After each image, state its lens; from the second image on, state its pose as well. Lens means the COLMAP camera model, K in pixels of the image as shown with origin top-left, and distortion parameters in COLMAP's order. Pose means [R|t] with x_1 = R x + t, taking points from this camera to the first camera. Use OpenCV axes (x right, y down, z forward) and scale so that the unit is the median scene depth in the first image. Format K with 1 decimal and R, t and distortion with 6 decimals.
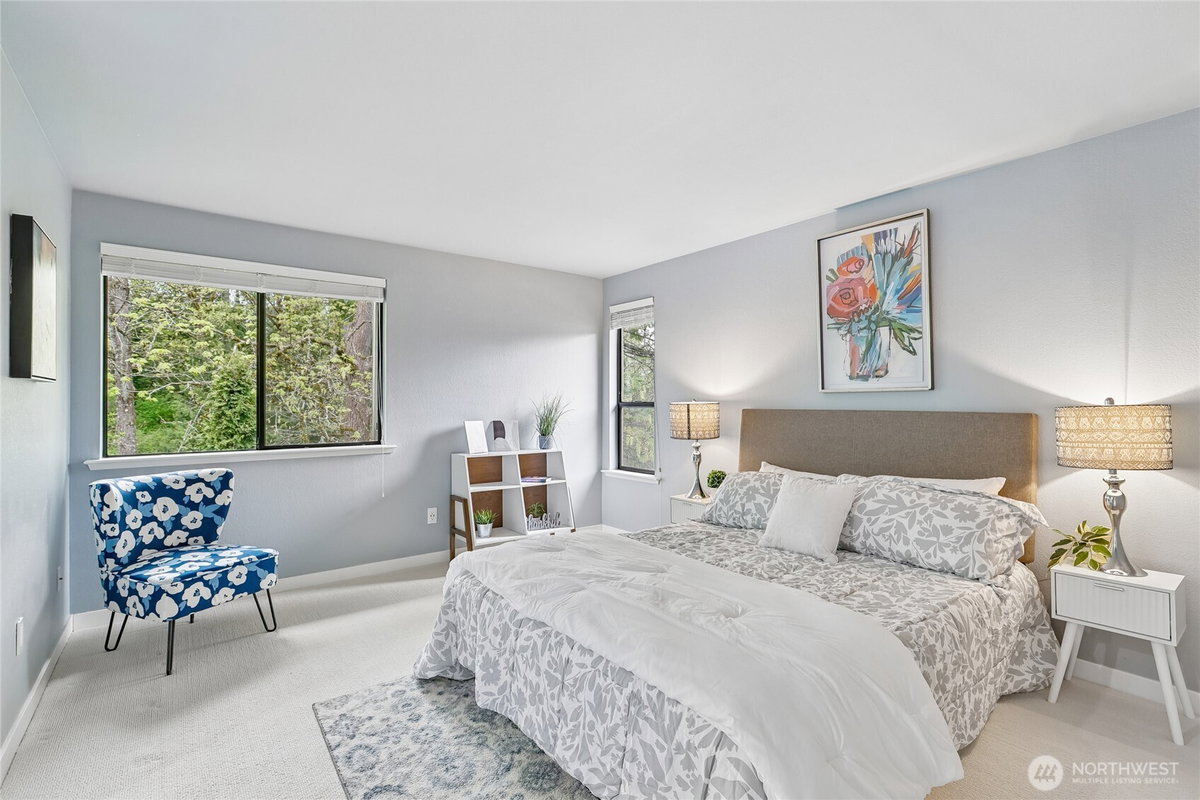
lens RADIAL K [[558.5, 0, 605.1], [0, 558.5, 400.7], [0, 0, 1]] dist [-0.004438, 0.001491]
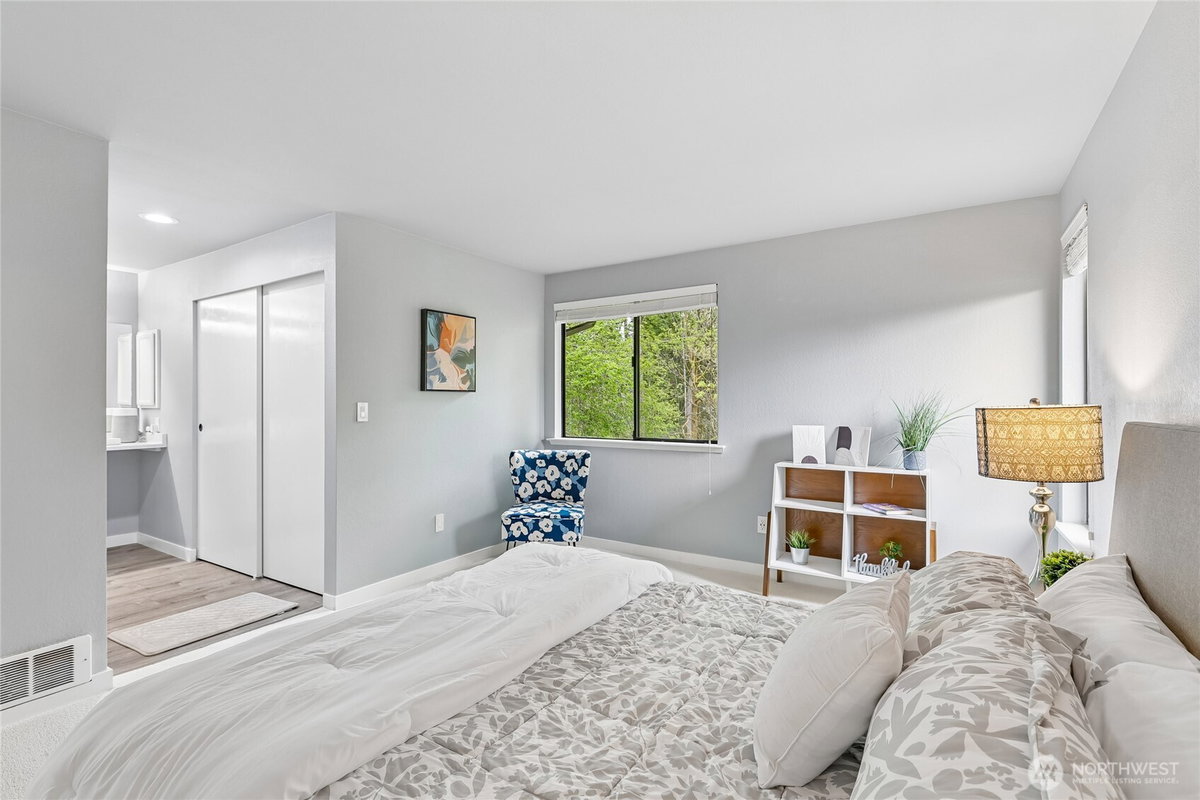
lens RADIAL K [[539.0, 0, 602.0], [0, 539.0, 400.5], [0, 0, 1]] dist [-0.002735, 0.000787]
pose [[0.340437, -0.001369, -0.940266, 0.644041], [0.000982, 0.999999, -0.001100, -0.002002], [0.940267, -0.000548, 0.340438, 0.632419]]
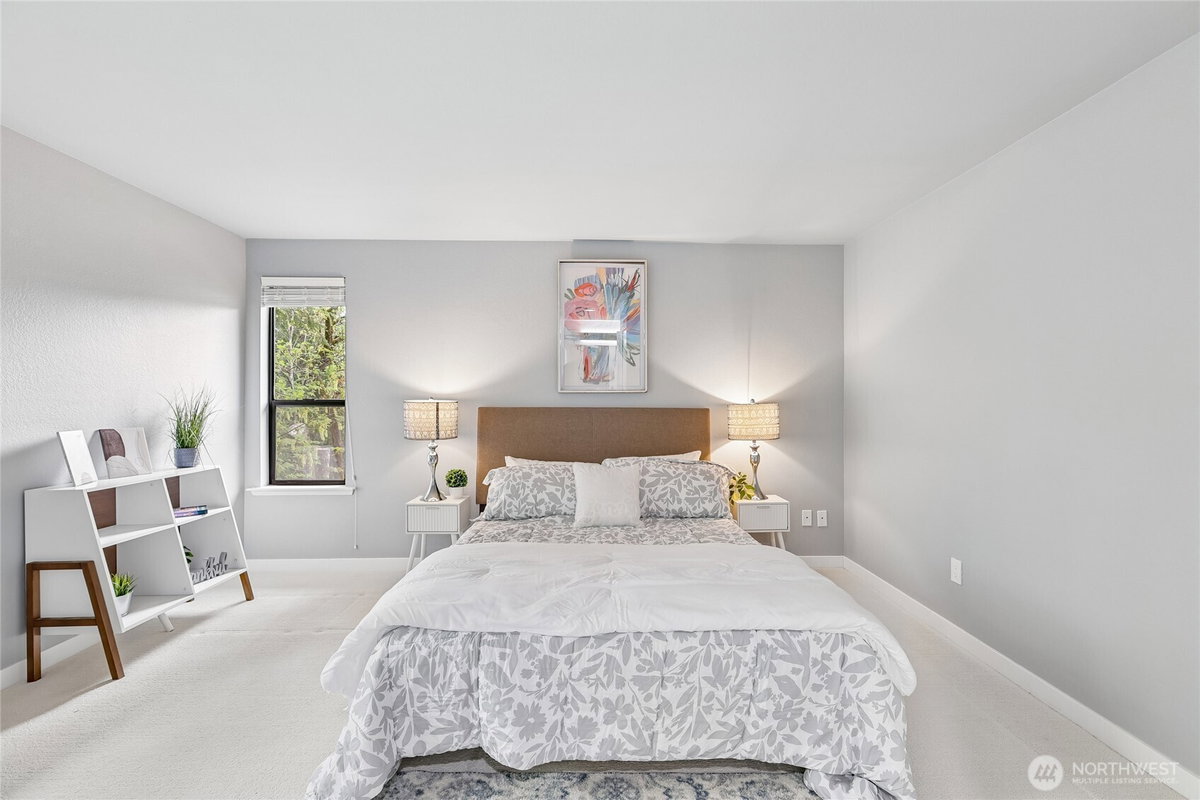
lens RADIAL K [[539.0, 0, 604.9], [0, 539.0, 400.8], [0, 0, 1]] dist [-0.002735, 0.000787]
pose [[0.586213, 0.001262, 0.810156, -0.547914], [-0.005326, 0.999983, 0.002297, -0.000683], [-0.810140, -0.005661, 0.586210, 0.299566]]
